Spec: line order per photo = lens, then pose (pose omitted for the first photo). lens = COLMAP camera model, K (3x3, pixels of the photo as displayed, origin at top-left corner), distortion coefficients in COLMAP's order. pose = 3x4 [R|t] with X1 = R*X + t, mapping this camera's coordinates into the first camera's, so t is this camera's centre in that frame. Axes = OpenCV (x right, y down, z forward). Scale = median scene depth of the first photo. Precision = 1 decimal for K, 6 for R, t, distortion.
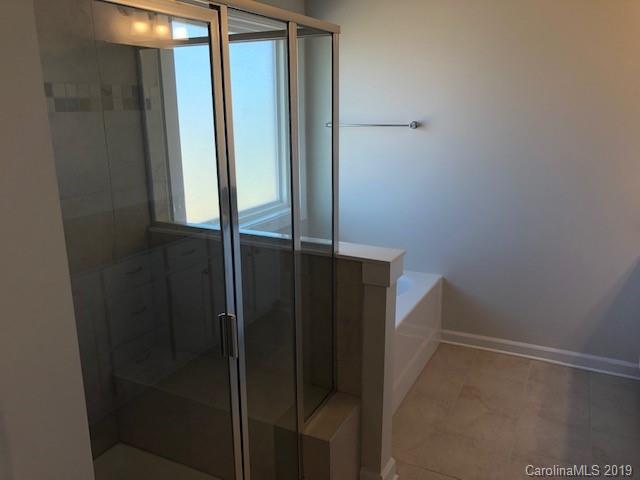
lens RADIAL K [[532.4, 0, 320.8], [0, 532.4, 241.1], [0, 0, 1]] dist [0.029947, -0.012788]
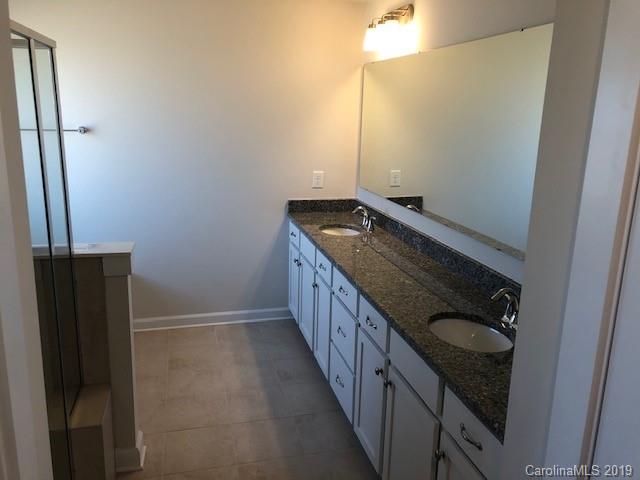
lens RADIAL K [[532.4, 0, 319.5], [0, 532.4, 238.6], [0, 0, 1]] dist [0.029947, -0.012788]
pose [[0.758264, -0.138179, 0.637135, -0.187989], [0.142605, 0.988769, 0.044723, 0.010887], [-0.636159, 0.056947, 0.769453, -0.090787]]
